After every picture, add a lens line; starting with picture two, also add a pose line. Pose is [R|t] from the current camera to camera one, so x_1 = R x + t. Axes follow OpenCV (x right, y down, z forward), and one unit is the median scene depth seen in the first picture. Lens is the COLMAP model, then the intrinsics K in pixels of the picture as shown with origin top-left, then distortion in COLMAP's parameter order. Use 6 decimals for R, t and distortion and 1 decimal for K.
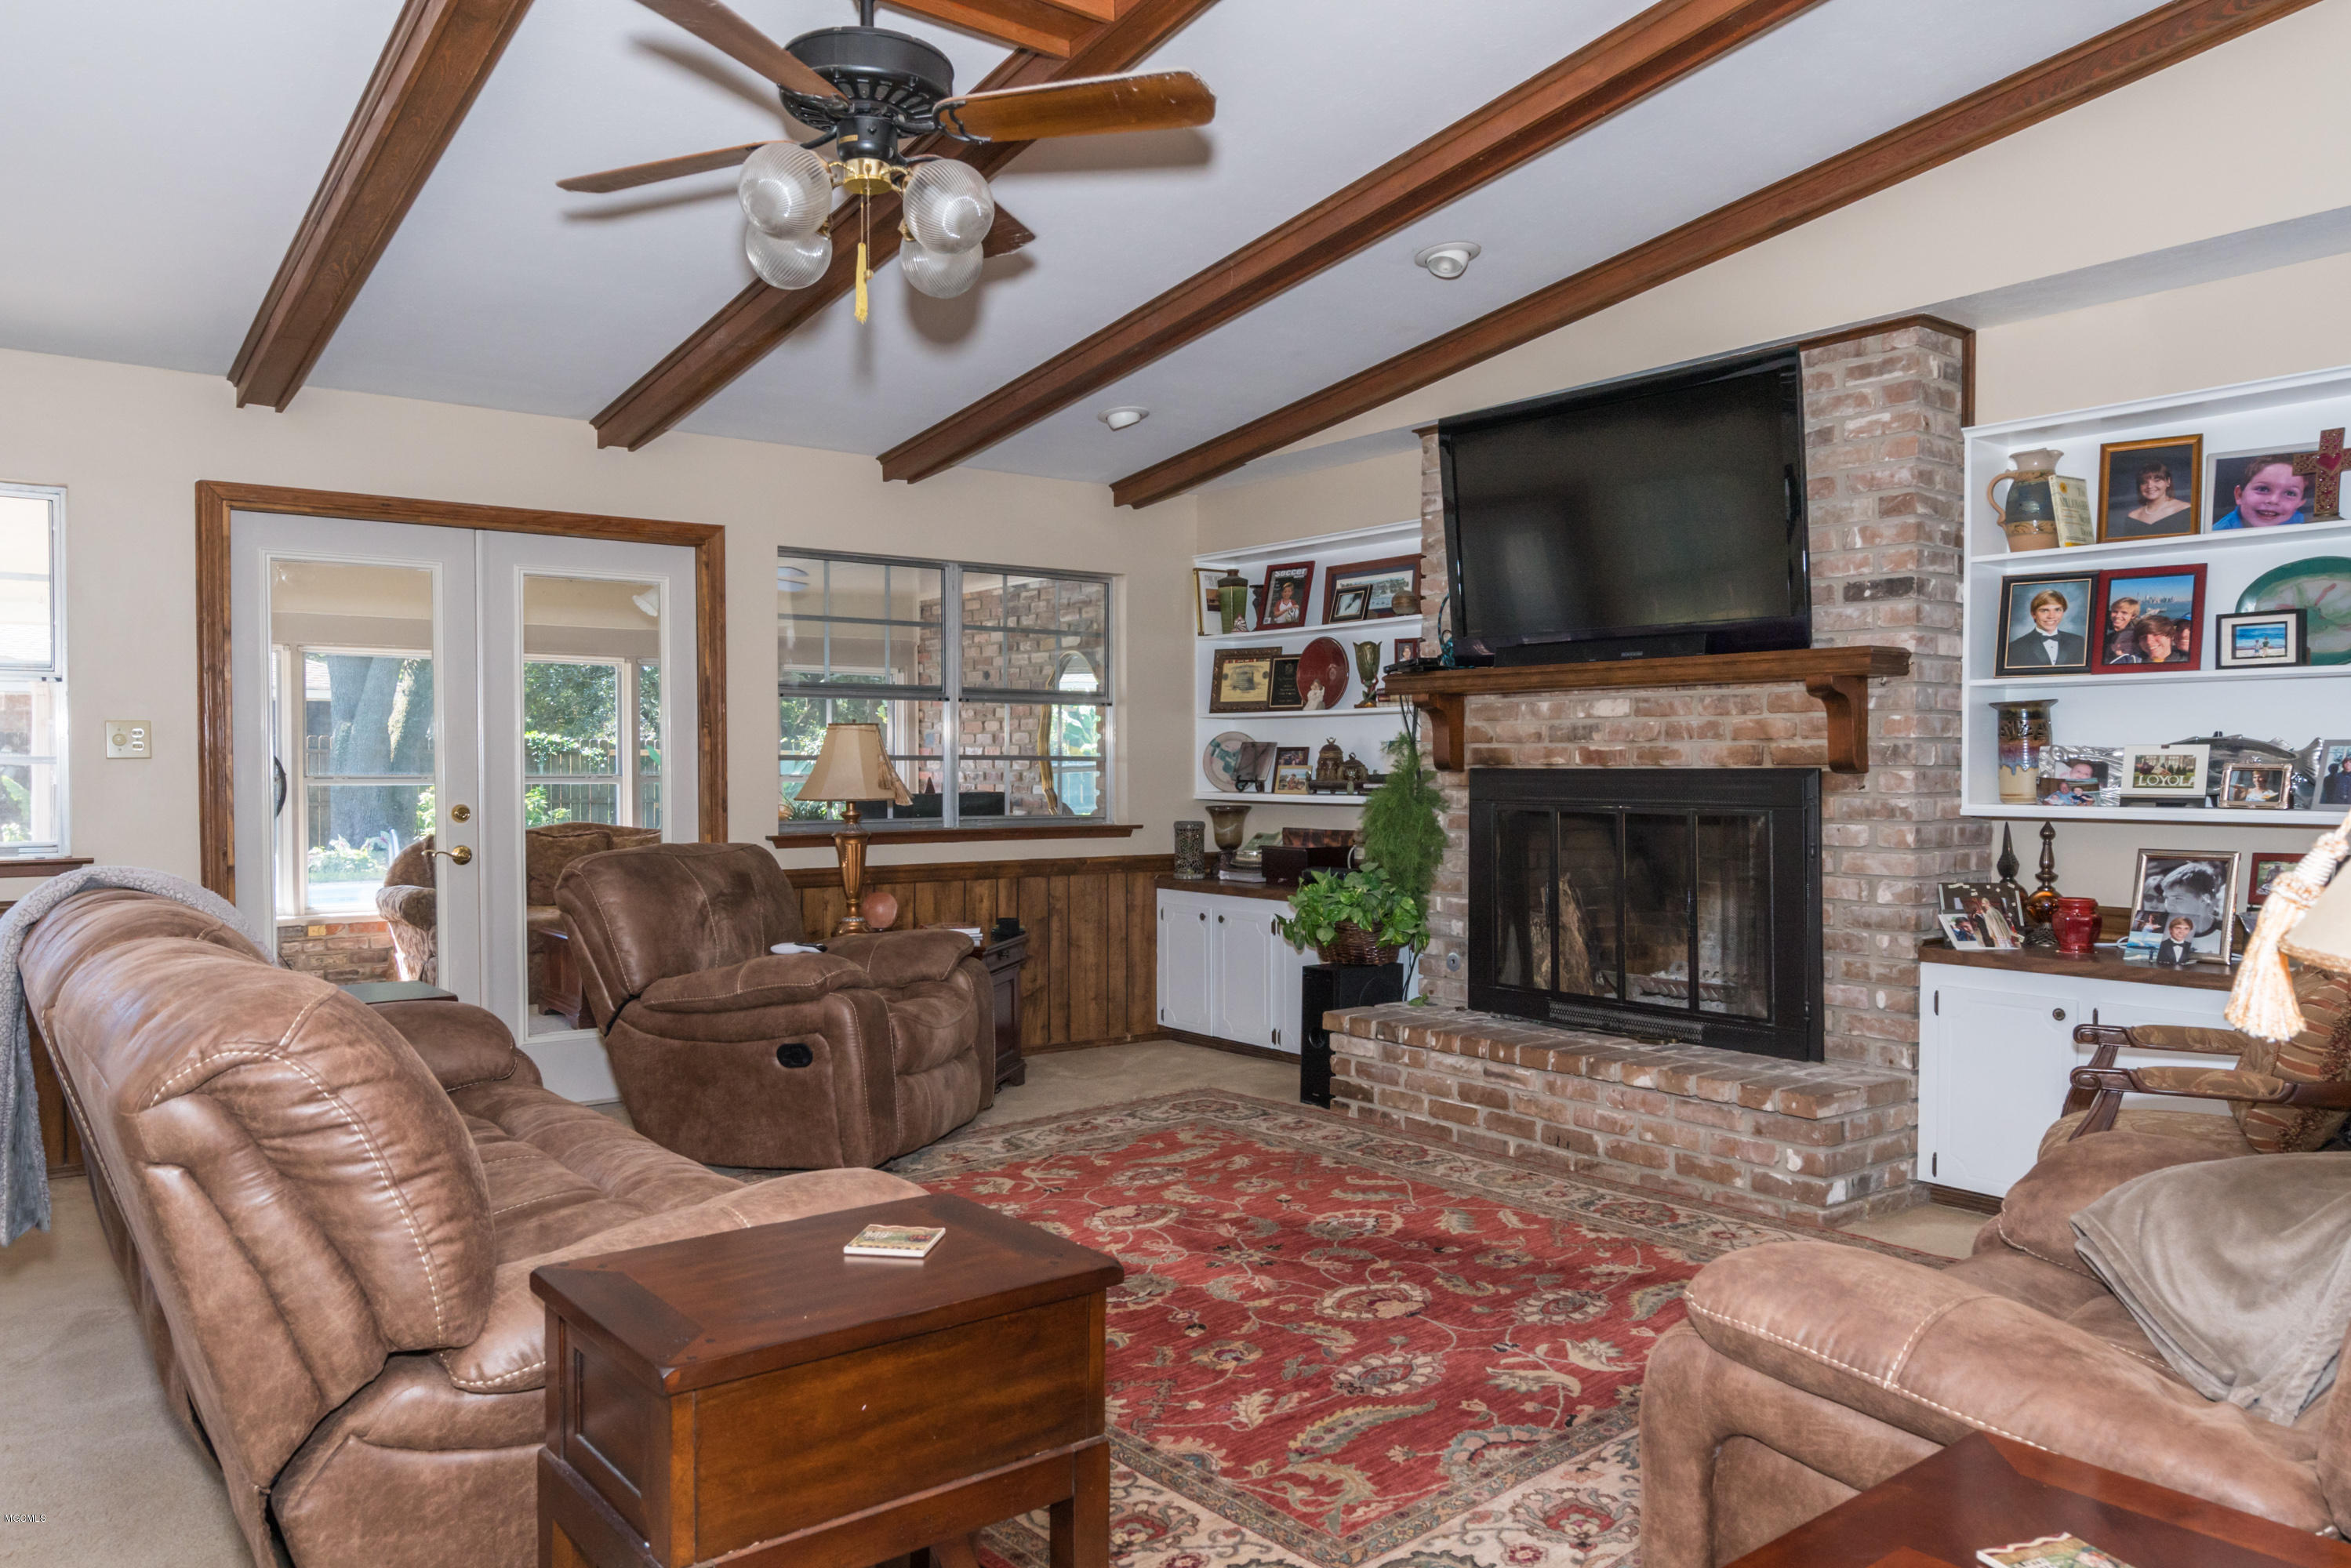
lens RADIAL K [[1639.0, 0, 1175.5], [0, 1639.0, 784.0], [0, 0, 1]] dist [0.000488, 0.001769]
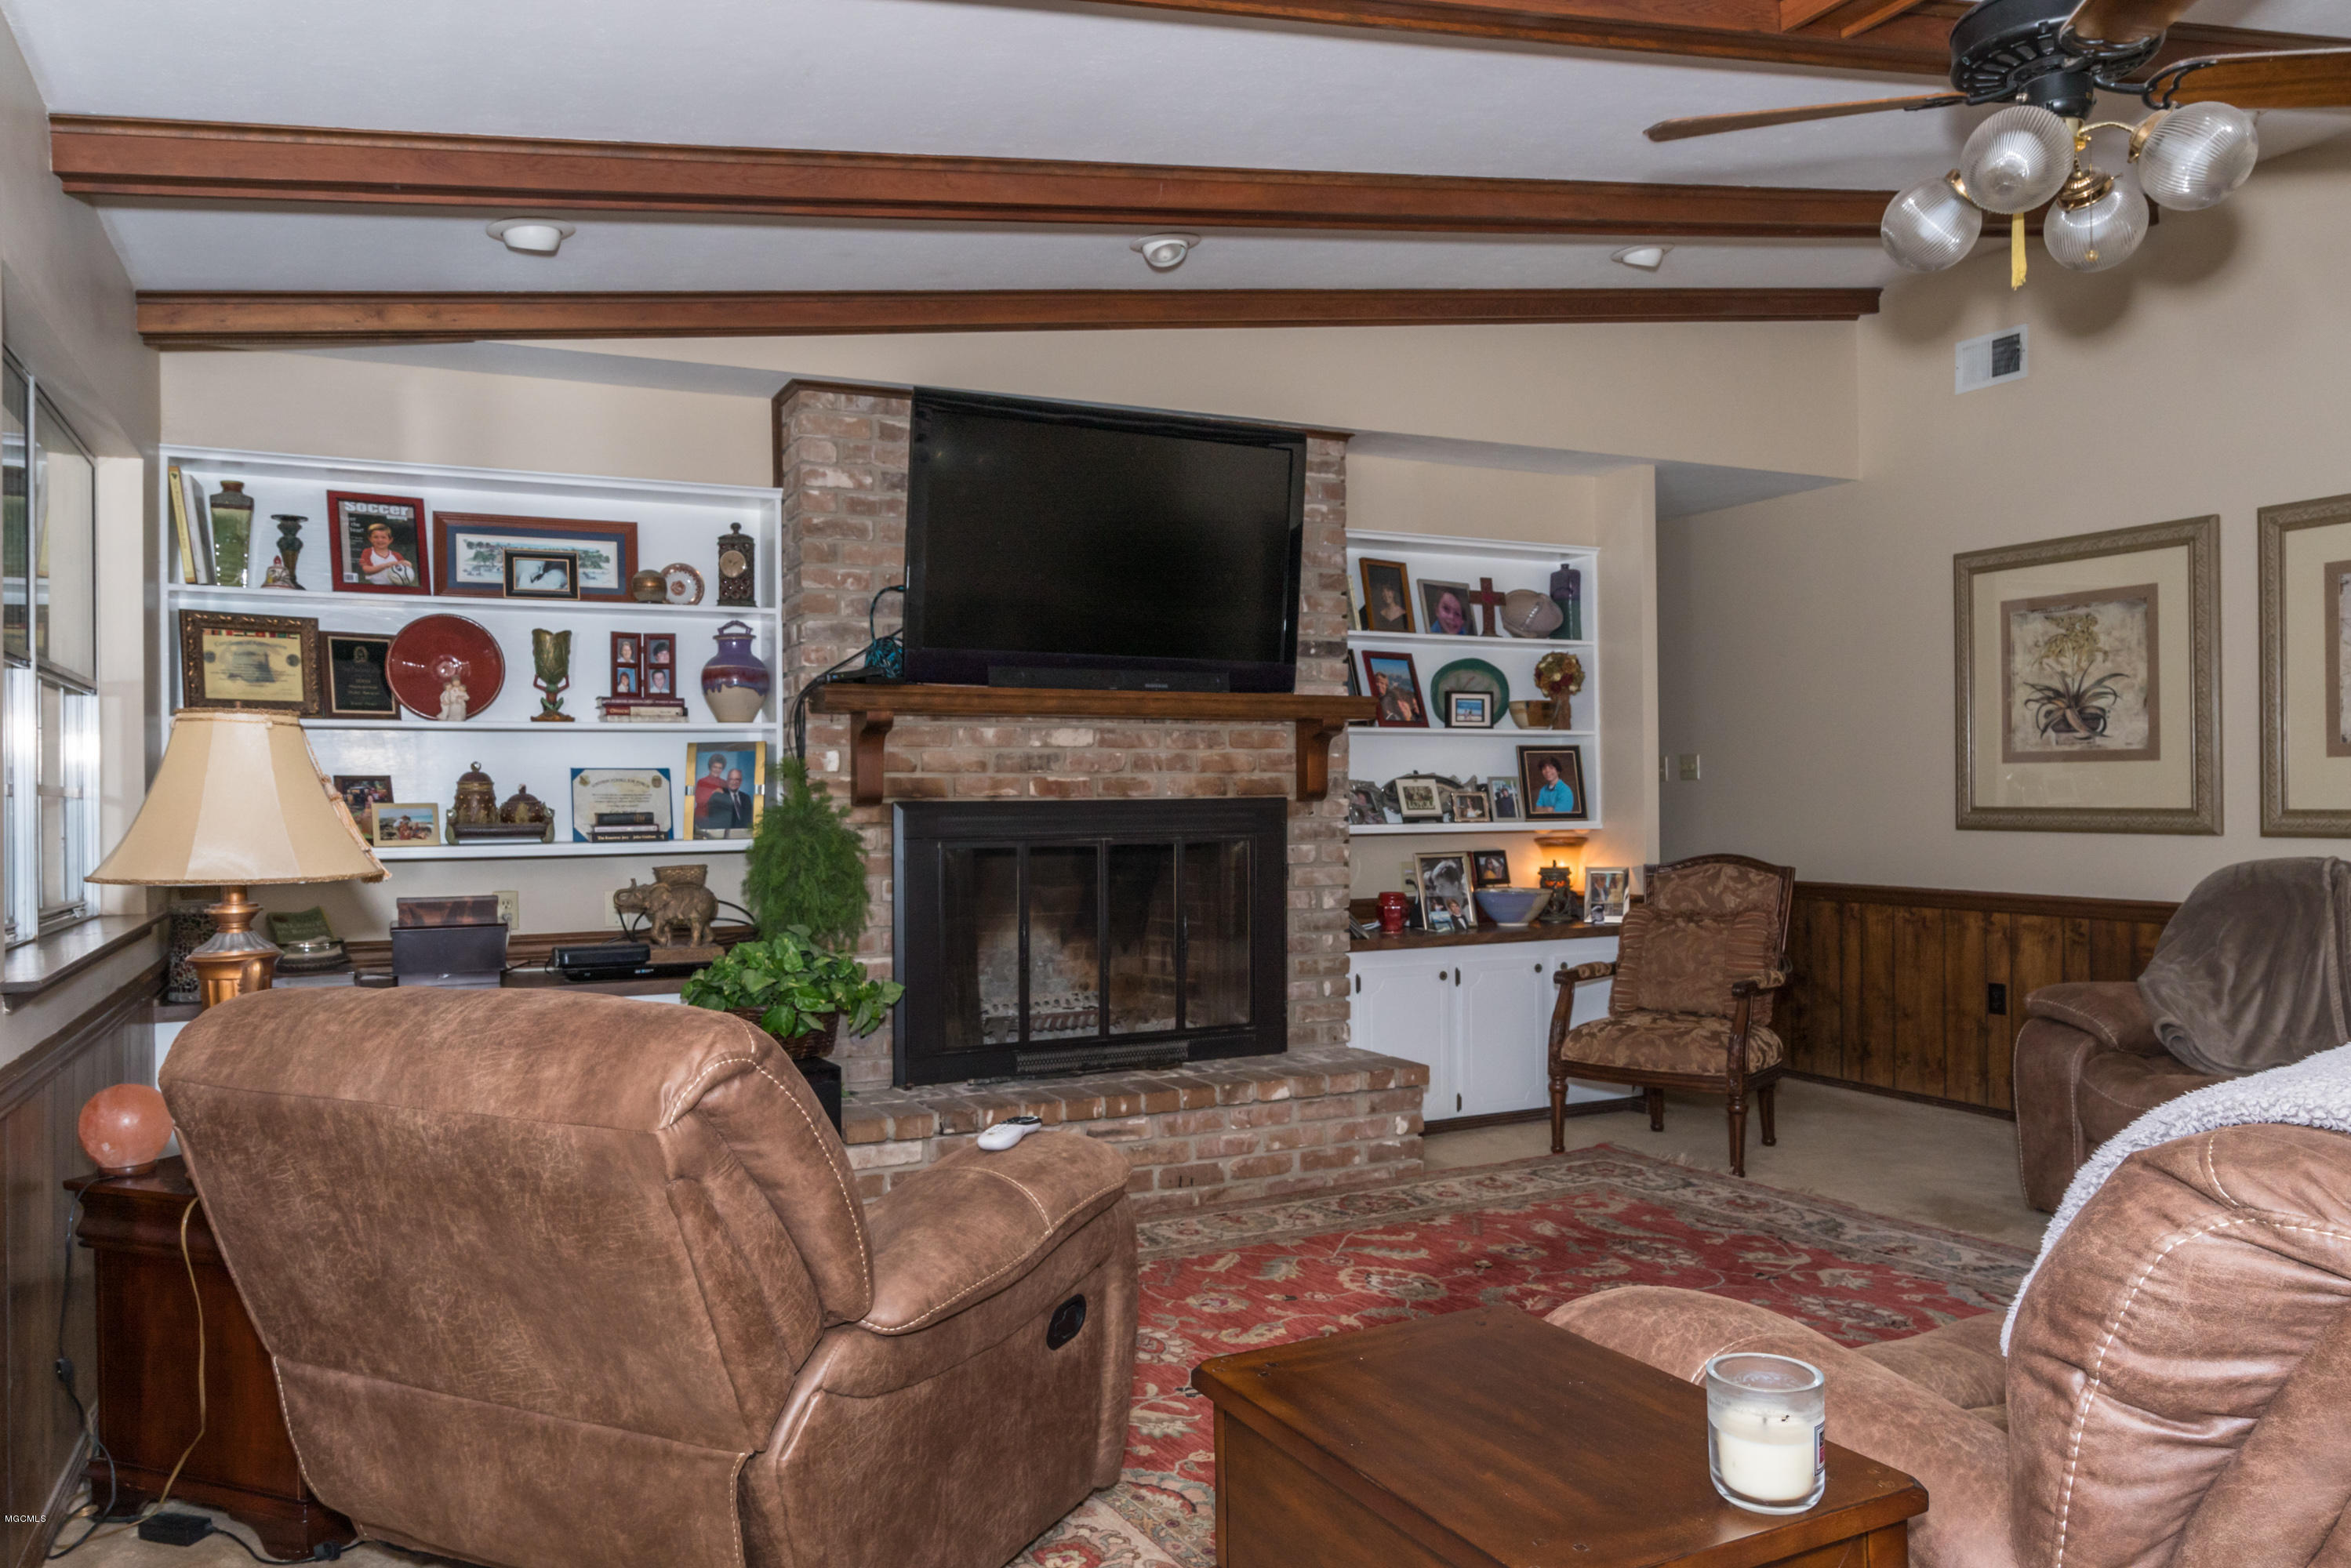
lens RADIAL K [[1654.1, 0, 1165.3], [0, 1654.1, 786.0], [0, 0, 1]] dist [-0.004971, 0.012322]
pose [[0.205549, 0.005588, 0.978631, -0.779214], [0.021334, 0.999720, -0.010190, -0.007565], [-0.978414, 0.022972, 0.205373, 0.854639]]
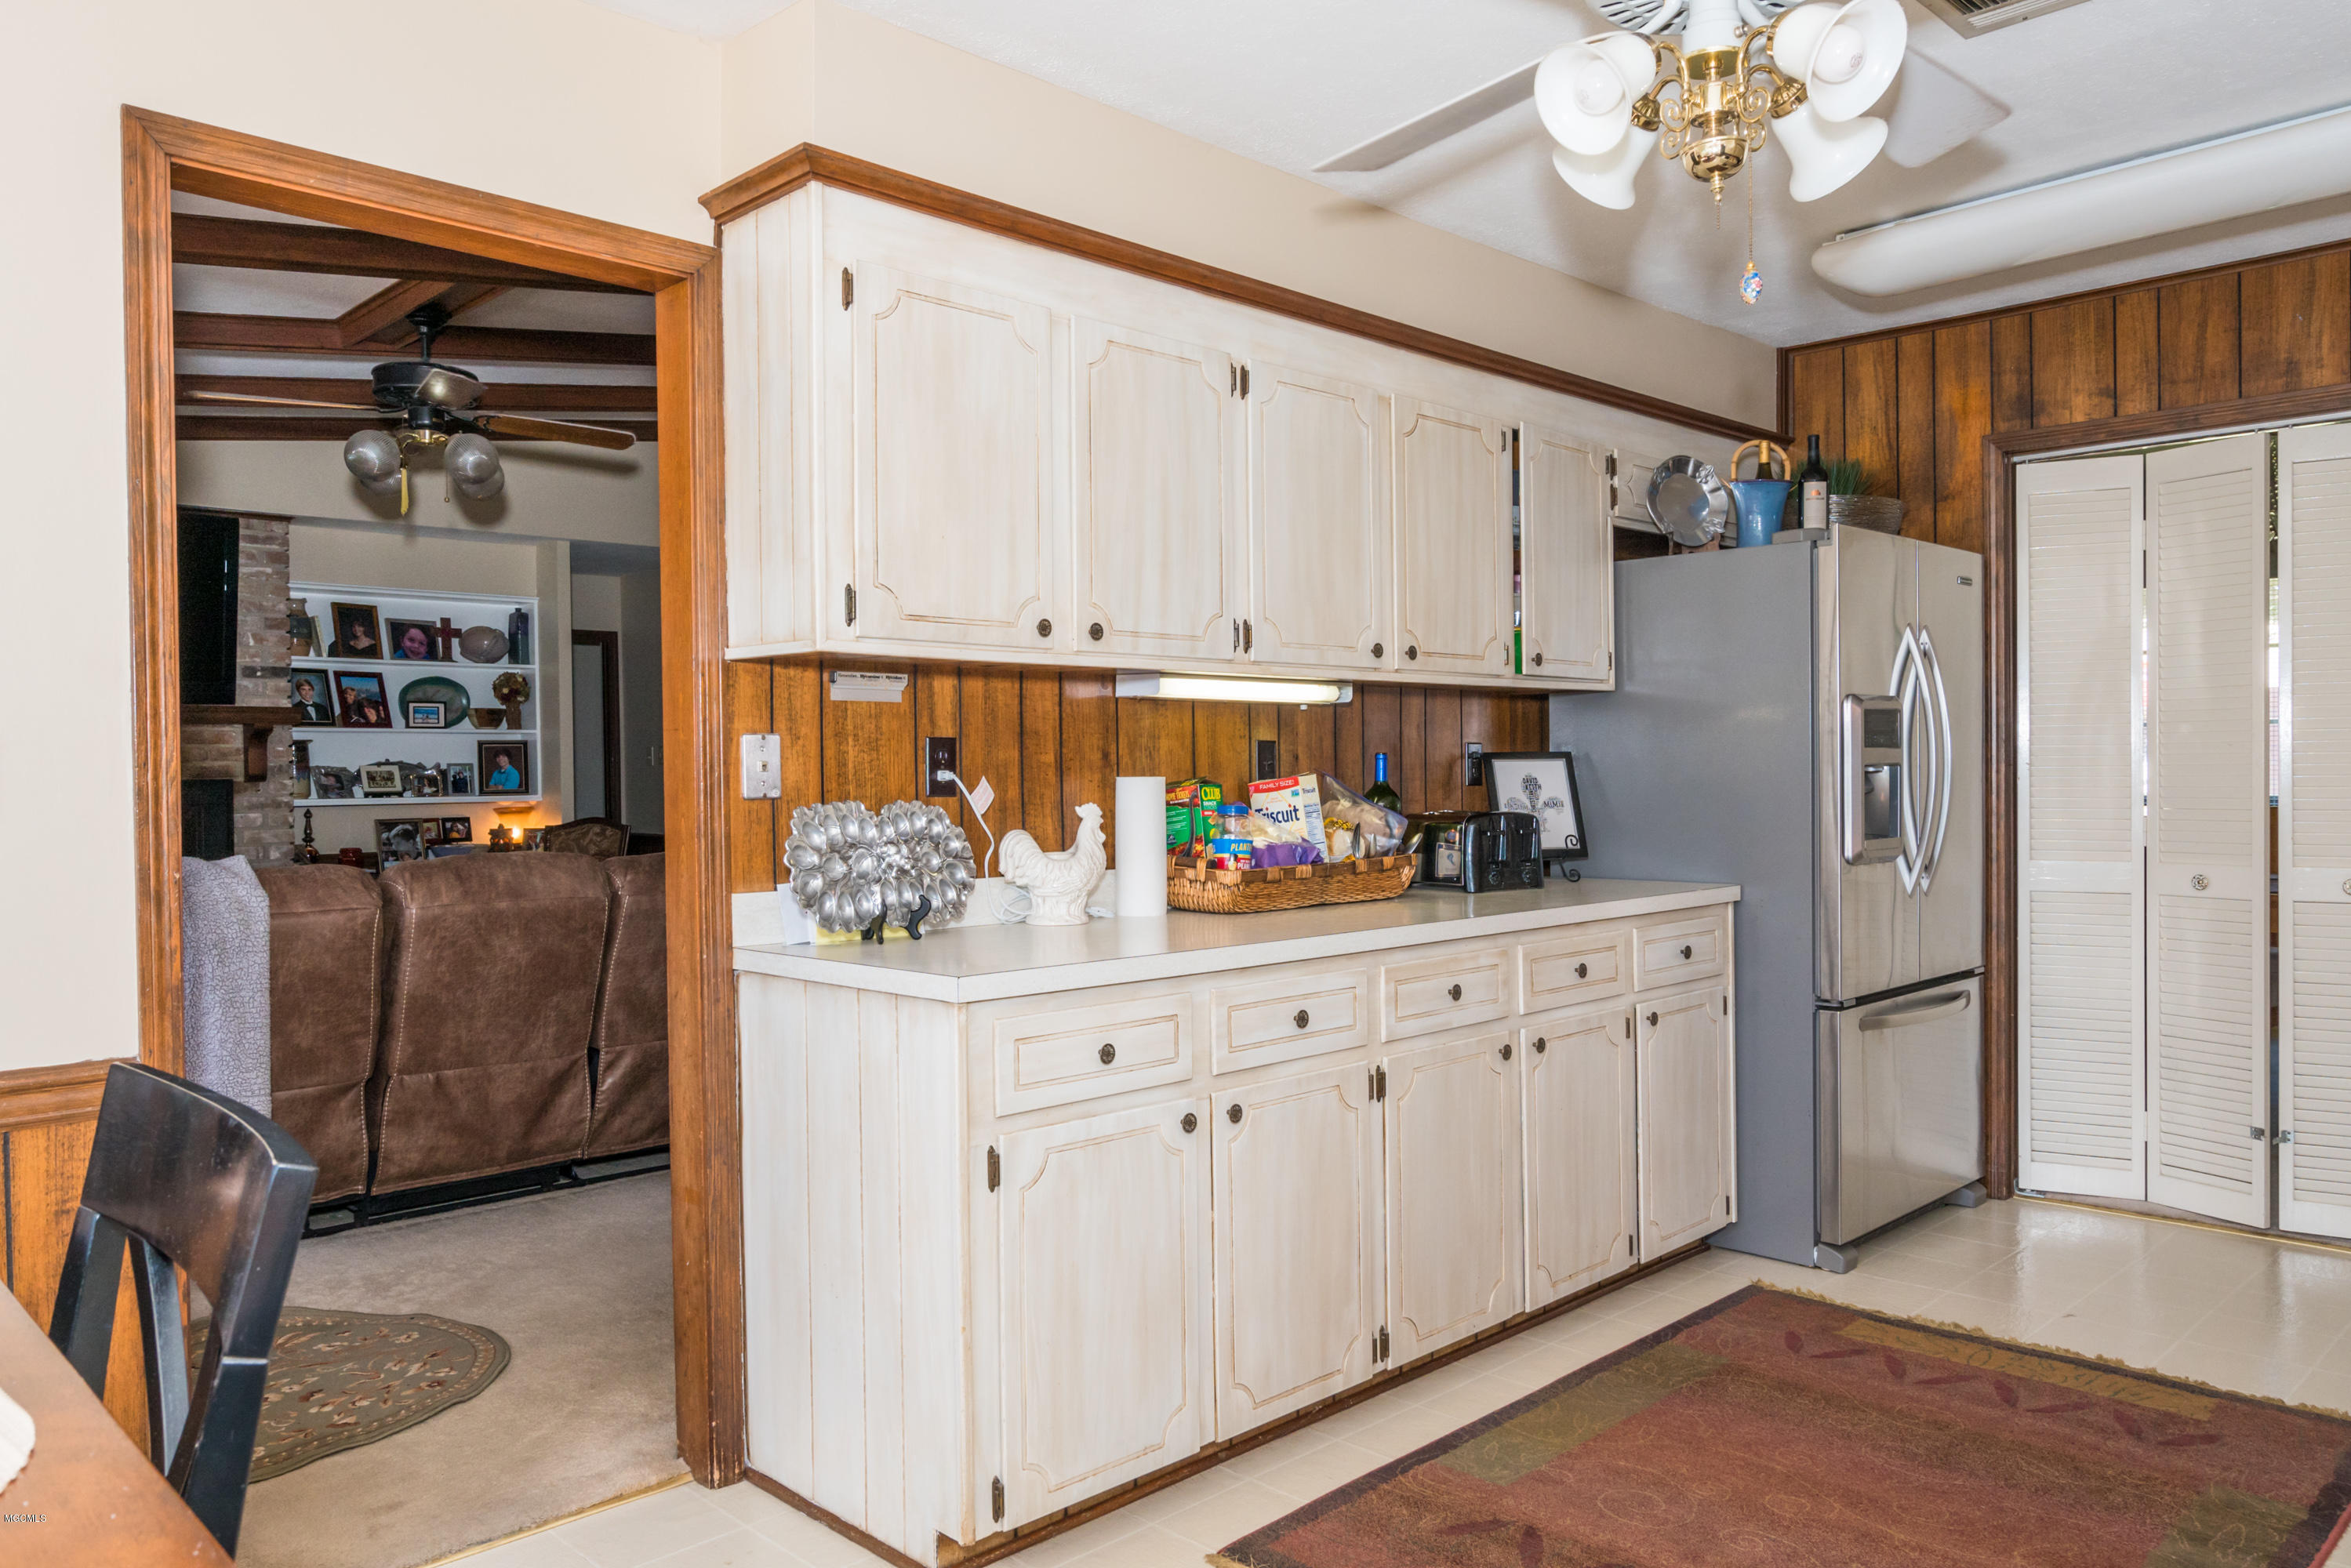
lens RADIAL K [[1654.1, 0, 1165.3], [0, 1654.1, 786.0], [0, 0, 1]] dist [-0.004971, 0.012322]
pose [[-0.110228, -0.006380, 0.993886, -1.338502], [0.026174, 0.999614, 0.009320, 0.005993], [-0.993562, 0.027041, -0.110018, 0.273009]]
